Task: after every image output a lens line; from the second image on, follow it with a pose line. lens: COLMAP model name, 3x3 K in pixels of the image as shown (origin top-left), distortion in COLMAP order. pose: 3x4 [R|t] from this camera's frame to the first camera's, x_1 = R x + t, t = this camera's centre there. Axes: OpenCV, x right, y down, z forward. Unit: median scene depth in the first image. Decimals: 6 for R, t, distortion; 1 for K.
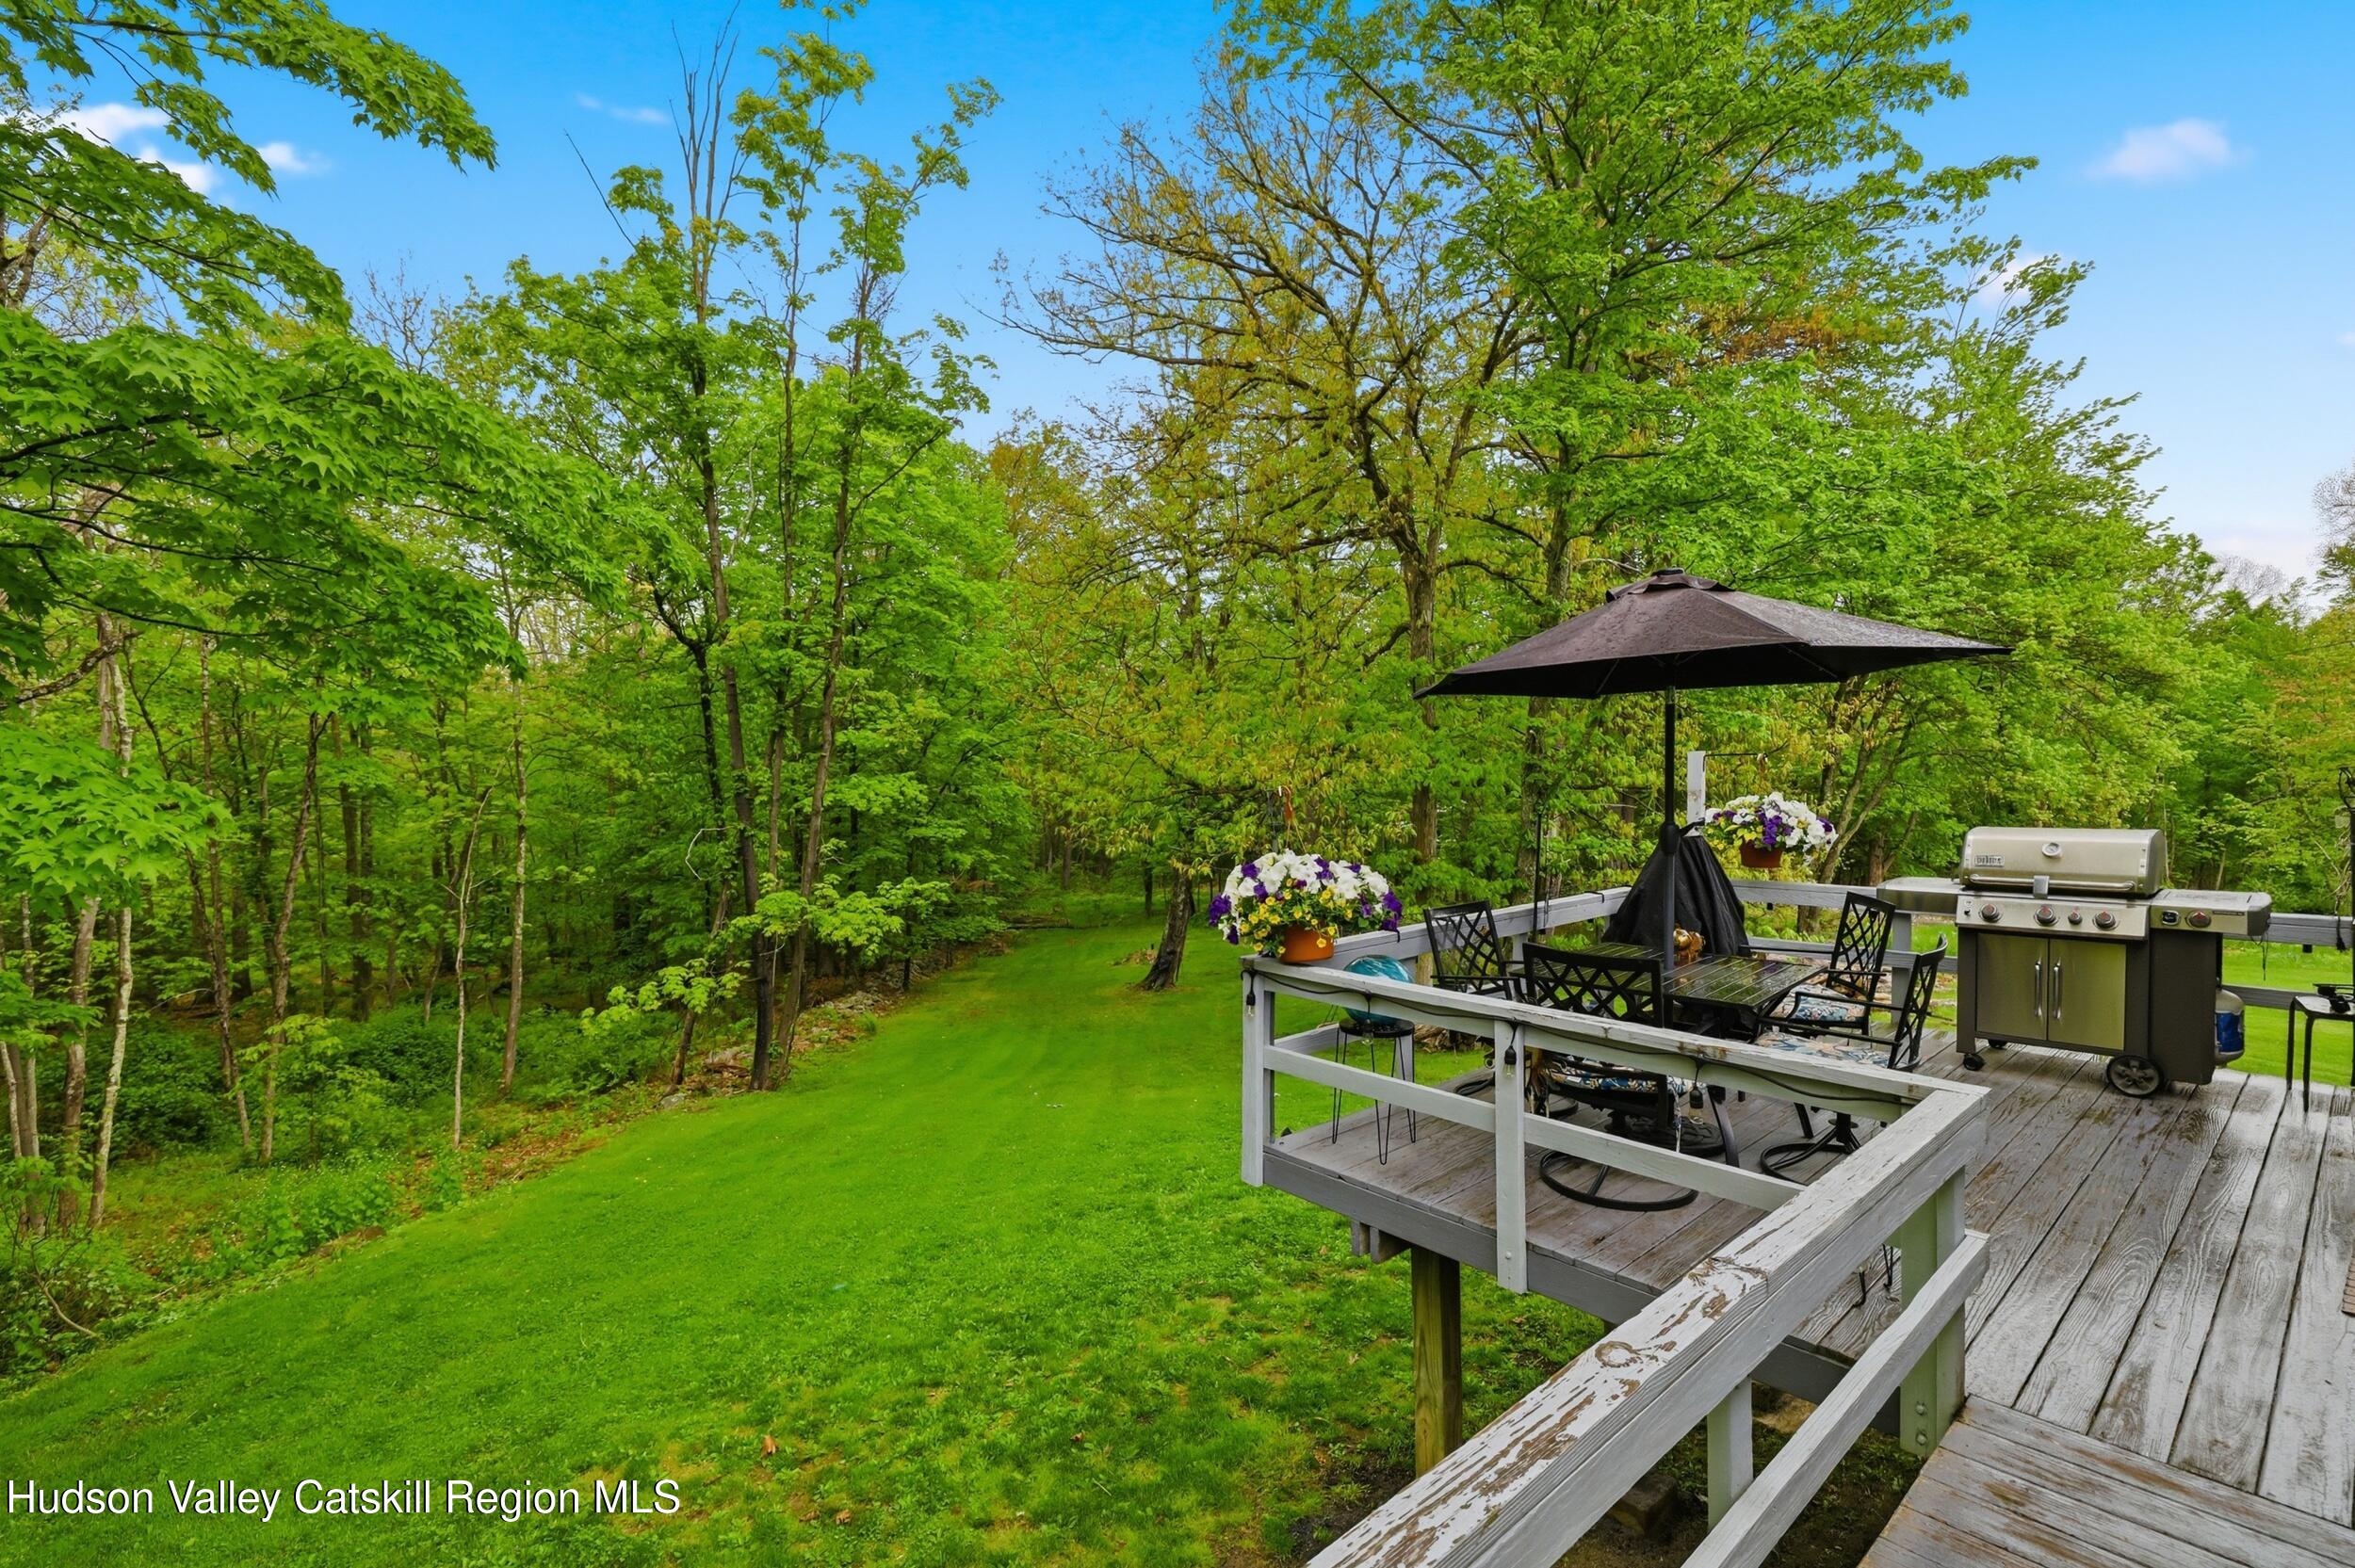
lens RADIAL K [[1100.0, 0, 1180.8], [0, 1100.0, 785.4], [0, 0, 1]] dist [-0.001778, -0.000303]
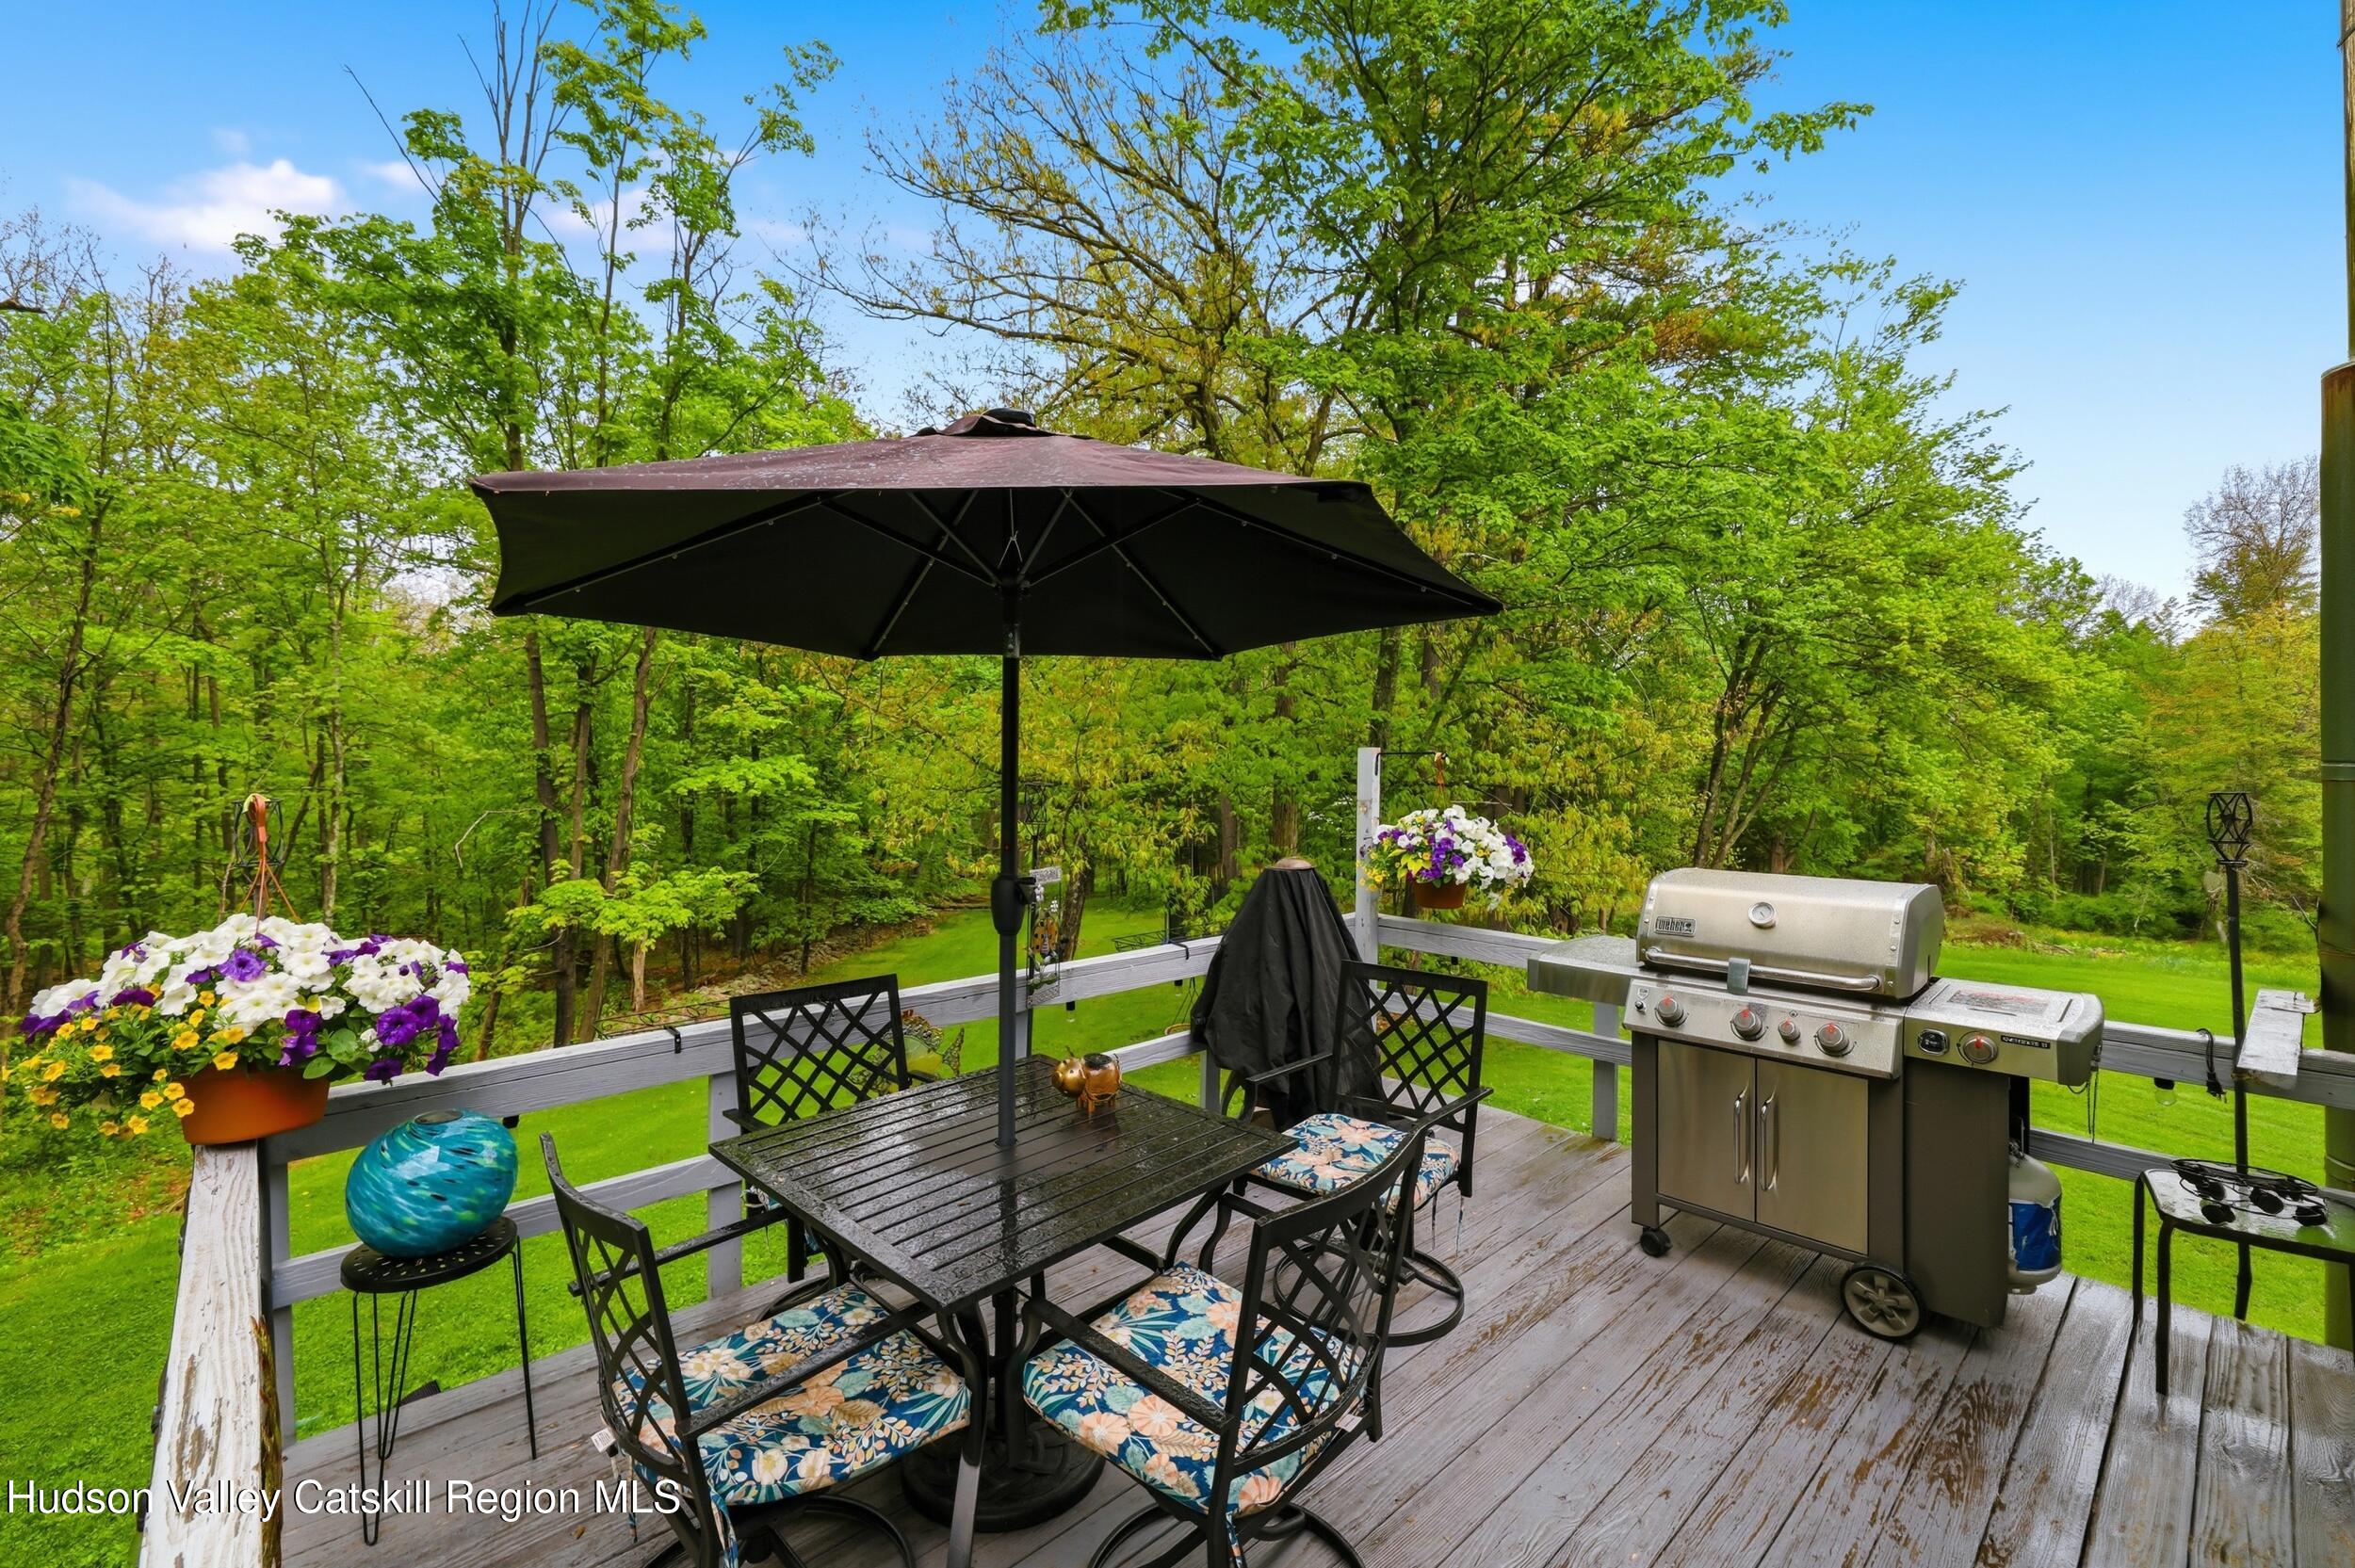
lens RADIAL K [[1028.1, 0, 1162.3], [0, 1028.1, 733.6], [0, 0, 1]] dist [-0.001502, -0.000679]
pose [[0.999677, 0.020503, 0.015026, 0.119970], [-0.019923, 0.999088, -0.037771, -0.004391], [-0.015787, 0.037459, 0.999173, 0.113164]]
